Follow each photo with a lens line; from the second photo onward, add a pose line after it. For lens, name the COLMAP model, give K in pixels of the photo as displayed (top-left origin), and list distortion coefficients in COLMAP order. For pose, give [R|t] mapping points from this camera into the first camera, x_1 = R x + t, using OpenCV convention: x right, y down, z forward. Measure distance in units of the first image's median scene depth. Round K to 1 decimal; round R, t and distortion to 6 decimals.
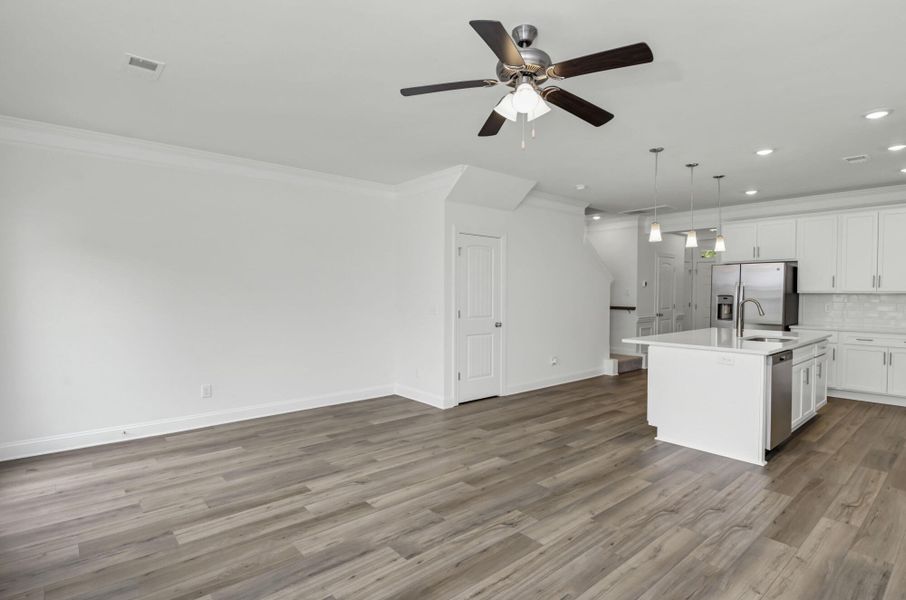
lens RADIAL K [[488.9, 0, 475.8], [0, 488.9, 303.6], [0, 0, 1]] dist [0.000919, -0.000577]
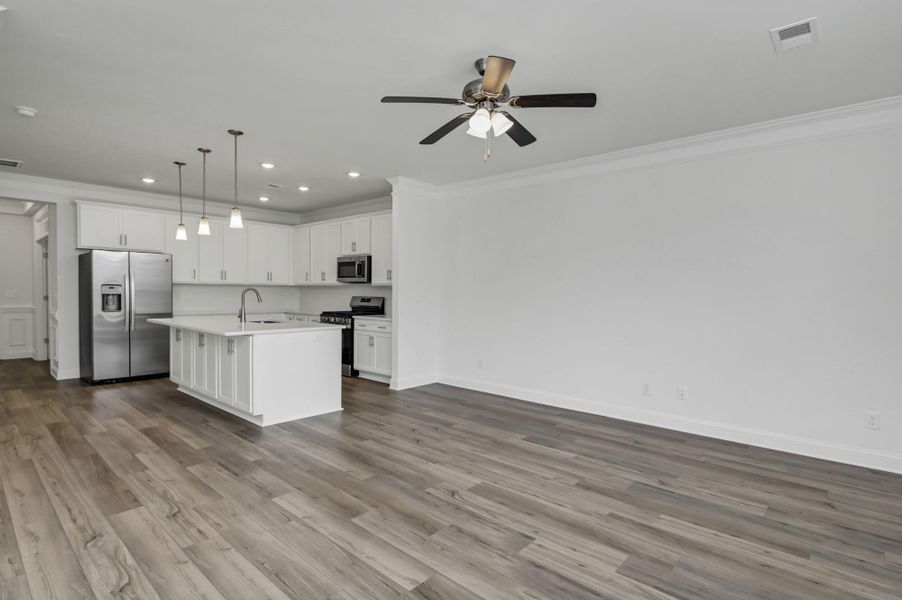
lens RADIAL K [[444.1, 0, 451.0], [0, 444.1, 300.0], [0, 0, 1]] dist [0.010955, -0.011335]
pose [[-0.110905, -0.023736, 0.993548, -0.772173], [0.010545, 0.999630, 0.025059, -0.004802], [-0.993775, 0.013256, -0.110613, 0.943914]]
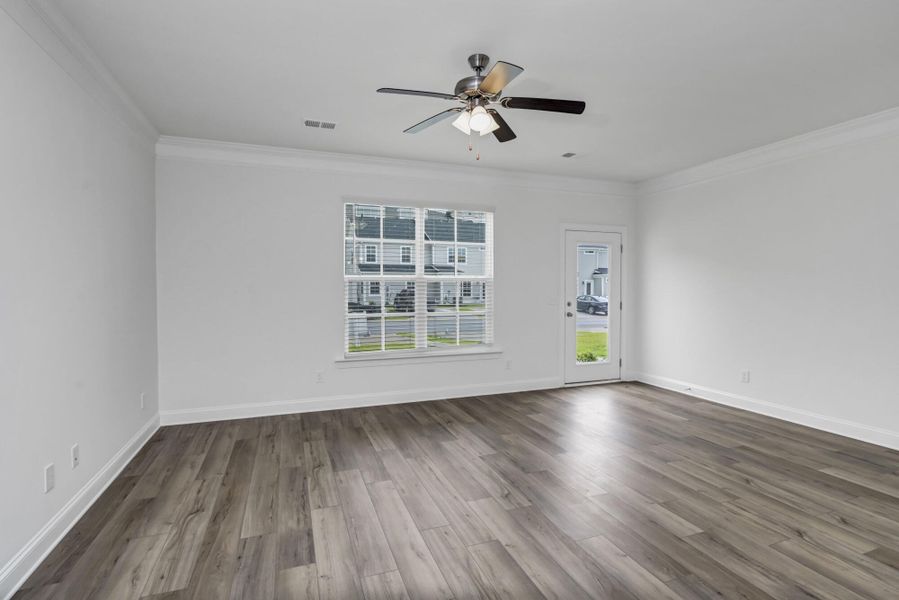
lens RADIAL K [[414.7, 0, 434.4], [0, 414.7, 325.3], [0, 0, 1]] dist [-0.000007, -0.000214]
pose [[-0.408311, 0.081756, -0.909174, 0.831696], [-0.020226, 0.994927, 0.098550, -0.027654], [0.912619, 0.058628, -0.404586, 1.032064]]
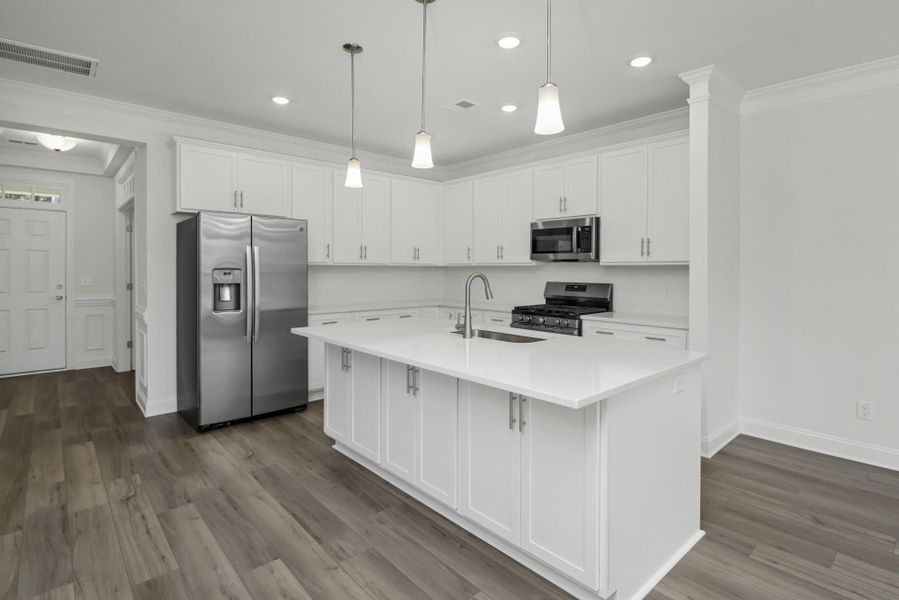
lens RADIAL K [[450.8, 0, 437.7], [0, 450.8, 270.6], [0, 0, 1]] dist [-0.004024, -0.000856]
pose [[0.022409, -0.007035, 0.999724, -0.009094], [0.018775, 0.999802, 0.006615, -0.026403], [-0.999573, 0.018621, 0.022537, 1.508517]]
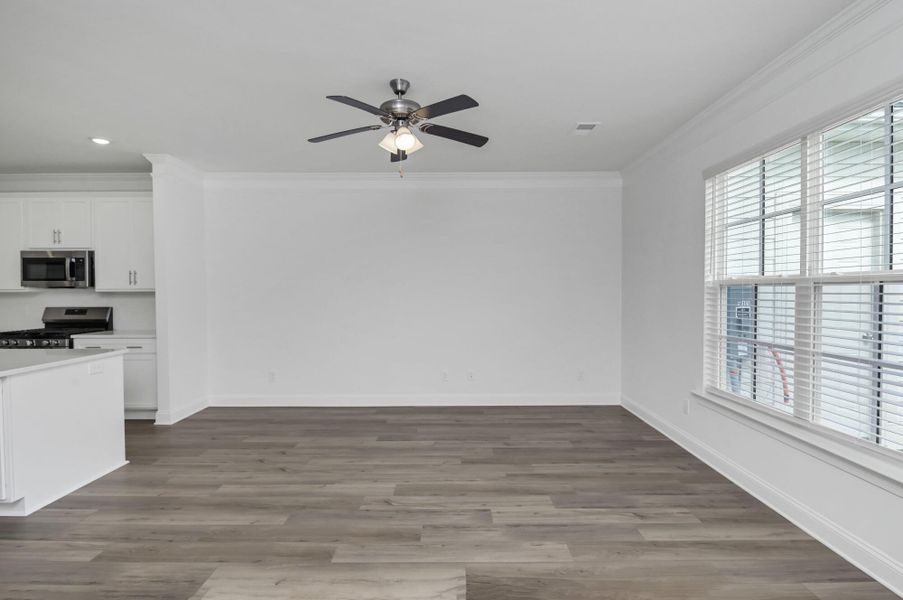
lens RADIAL K [[444.6, 0, 451.5], [0, 444.6, 300.0], [0, 0, 1]] dist [0.010955, -0.011335]
pose [[-0.744076, -0.014368, 0.667940, -0.599515], [0.015426, 0.999133, 0.038677, -0.035945], [-0.667917, 0.039083, -0.743209, 1.390584]]
